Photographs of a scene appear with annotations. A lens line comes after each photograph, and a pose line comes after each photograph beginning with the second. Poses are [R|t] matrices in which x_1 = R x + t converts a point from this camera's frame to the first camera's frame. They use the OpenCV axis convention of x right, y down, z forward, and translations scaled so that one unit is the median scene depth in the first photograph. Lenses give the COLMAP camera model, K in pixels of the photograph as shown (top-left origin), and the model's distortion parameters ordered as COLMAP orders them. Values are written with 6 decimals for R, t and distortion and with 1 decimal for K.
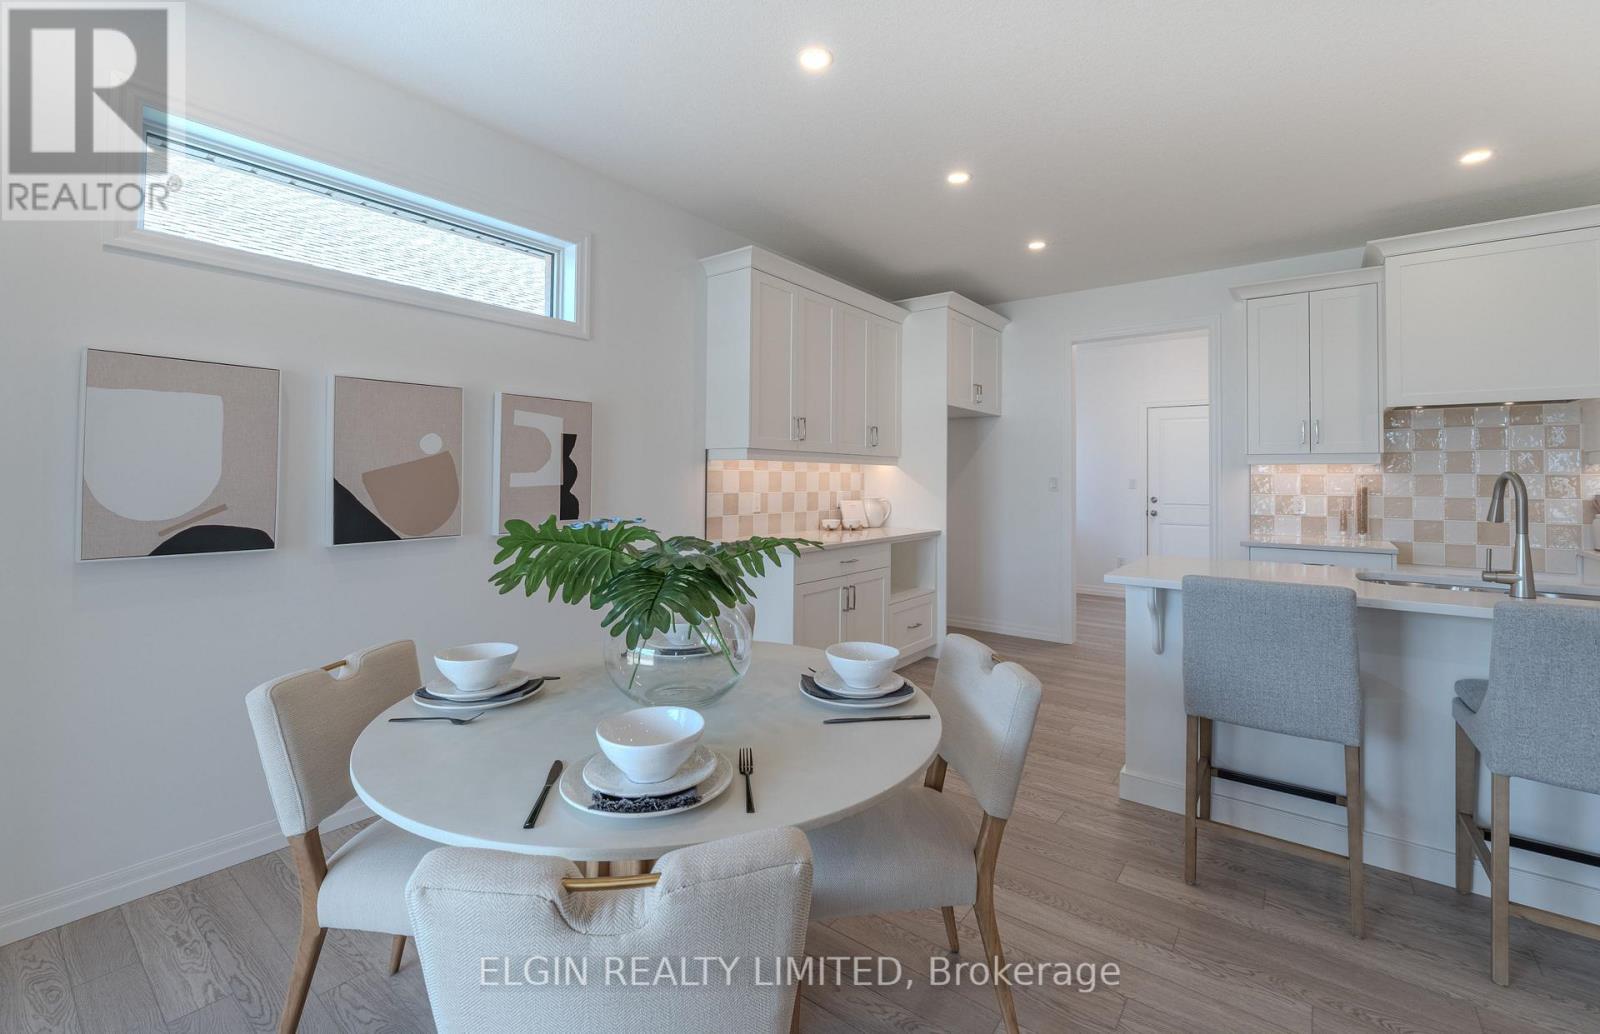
lens RADIAL K [[672.0, 0, 794.0], [0, 672.0, 465.8], [0, 0, 1]] dist [-0.007303, 0.000898]
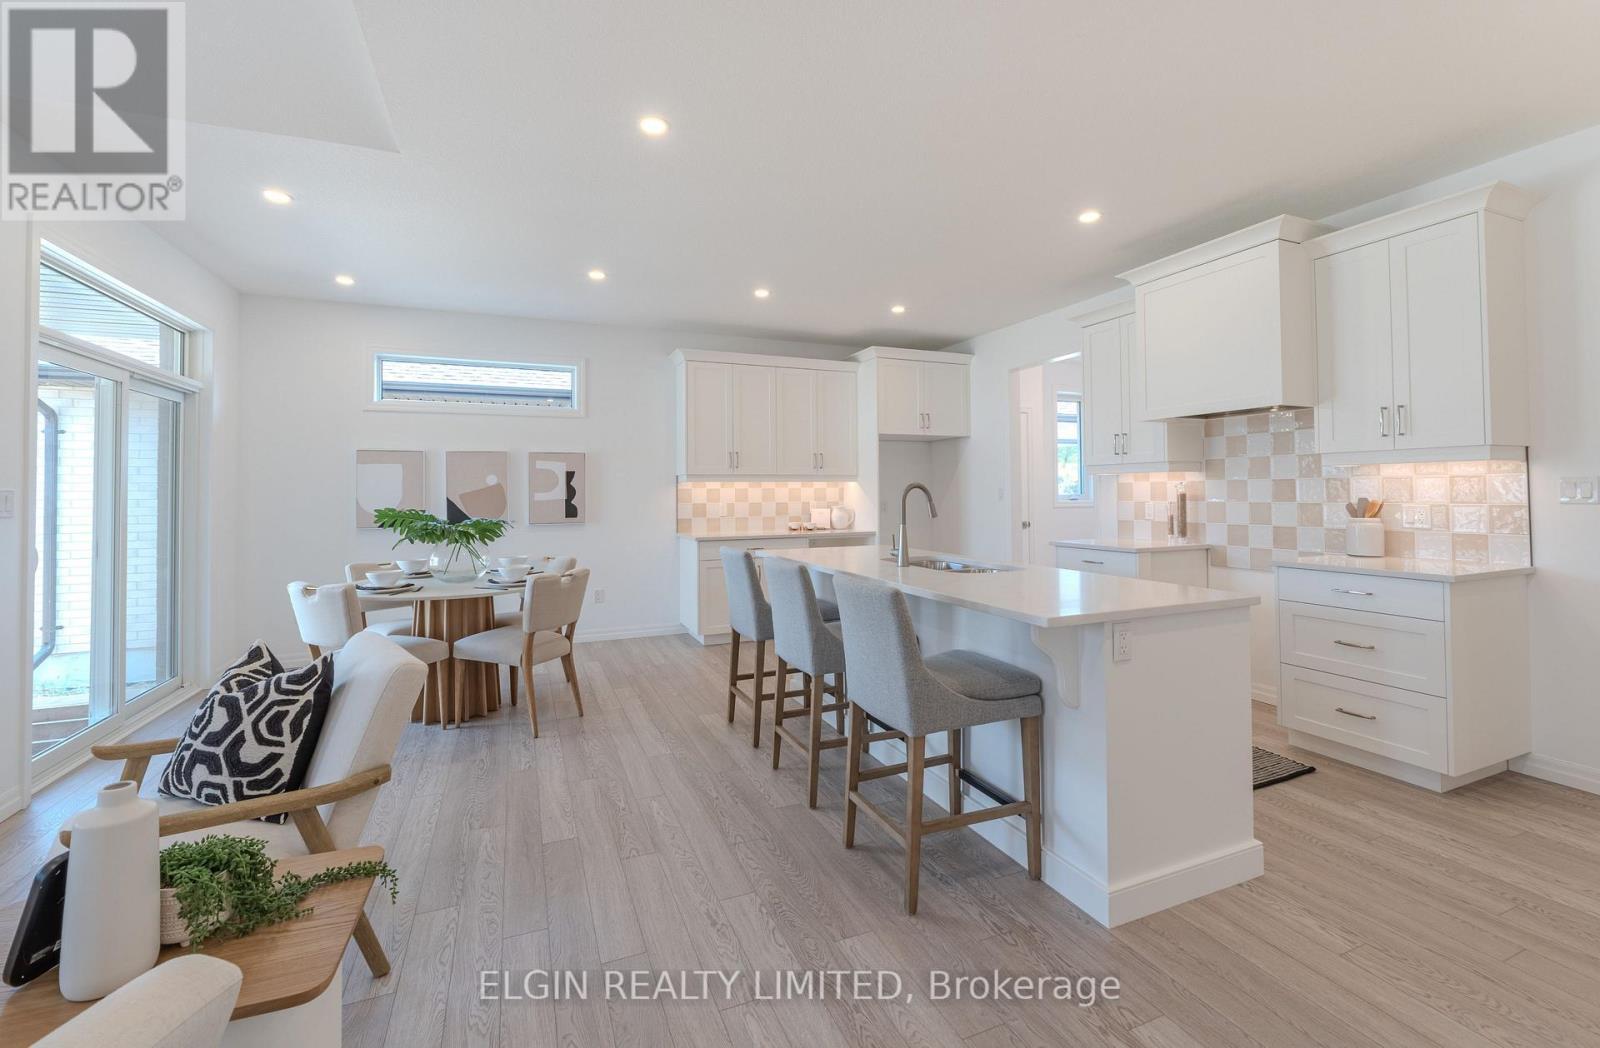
lens RADIAL K [[671.2, 0, 797.6], [0, 671.2, 480.8], [0, 0, 1]] dist [-0.003592, -0.001051]
pose [[0.871318, -0.023954, -0.490133, 0.899715], [0.024214, 0.999690, -0.005812, 0.003643], [0.490120, -0.006804, 0.871628, -0.242199]]
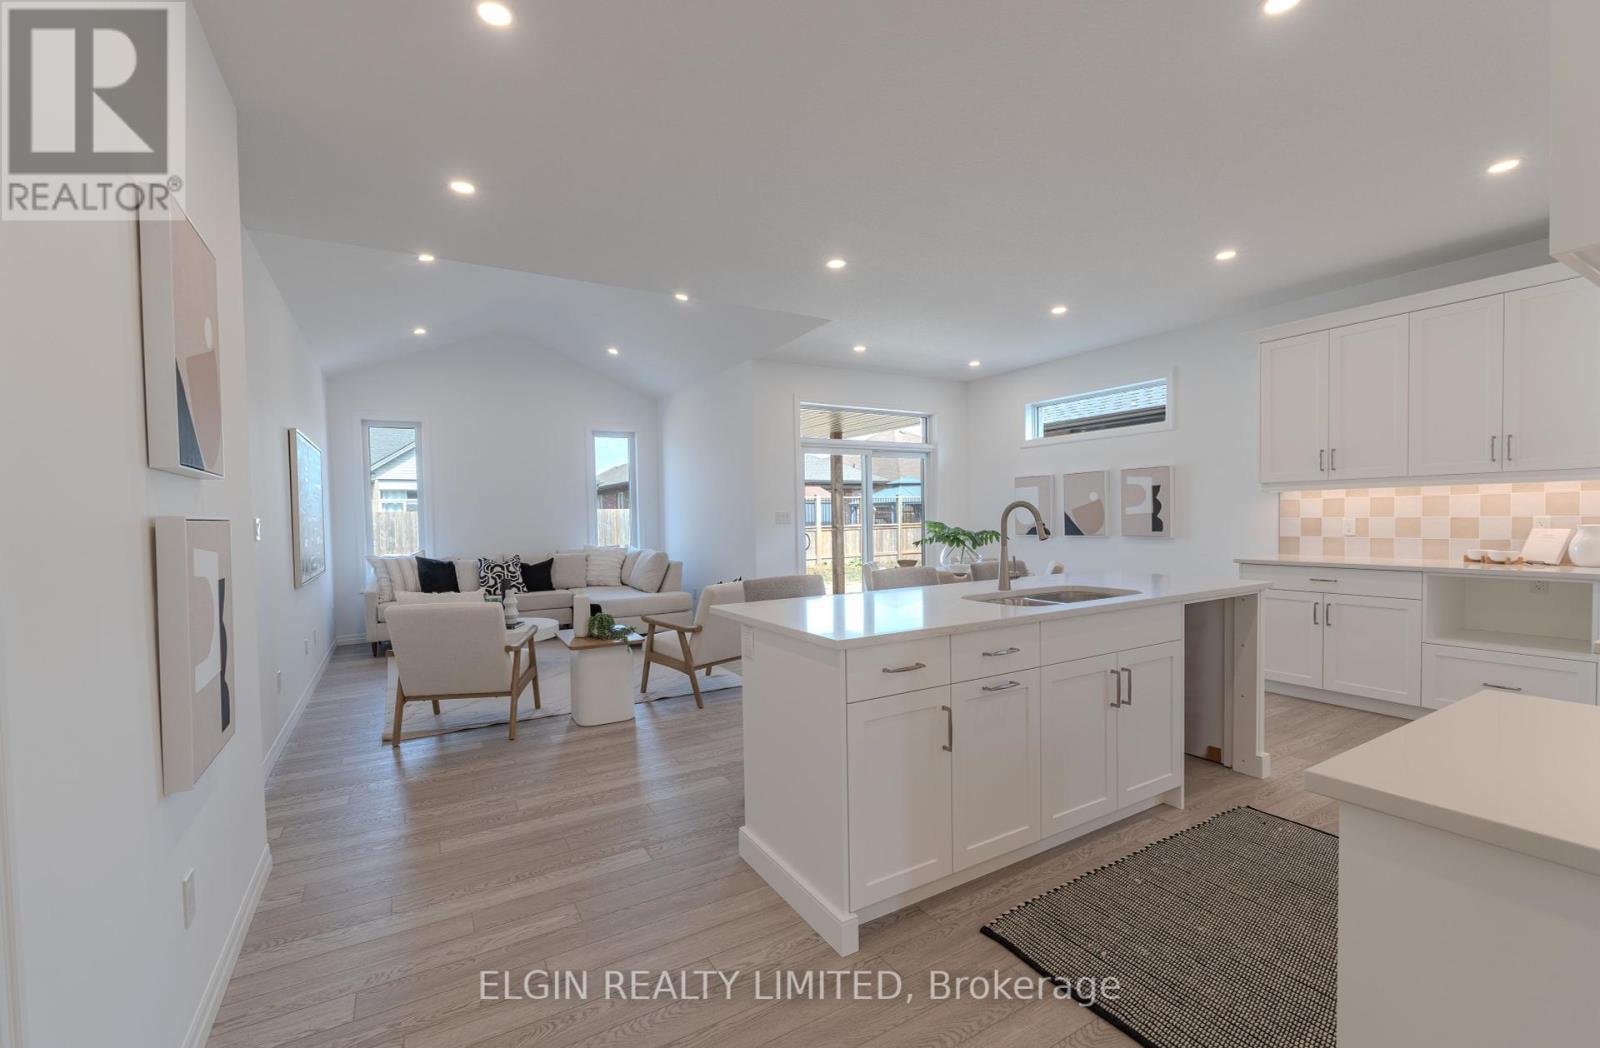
lens RADIAL K [[671.2, 0, 795.0], [0, 671.2, 541.0], [0, 0, 1]] dist [-0.003592, -0.001051]
pose [[-0.372133, 0.033673, -0.927568, 1.428541], [0.033706, 0.999173, 0.022750, 0.024849], [0.927567, -0.022798, -0.372960, 0.617099]]
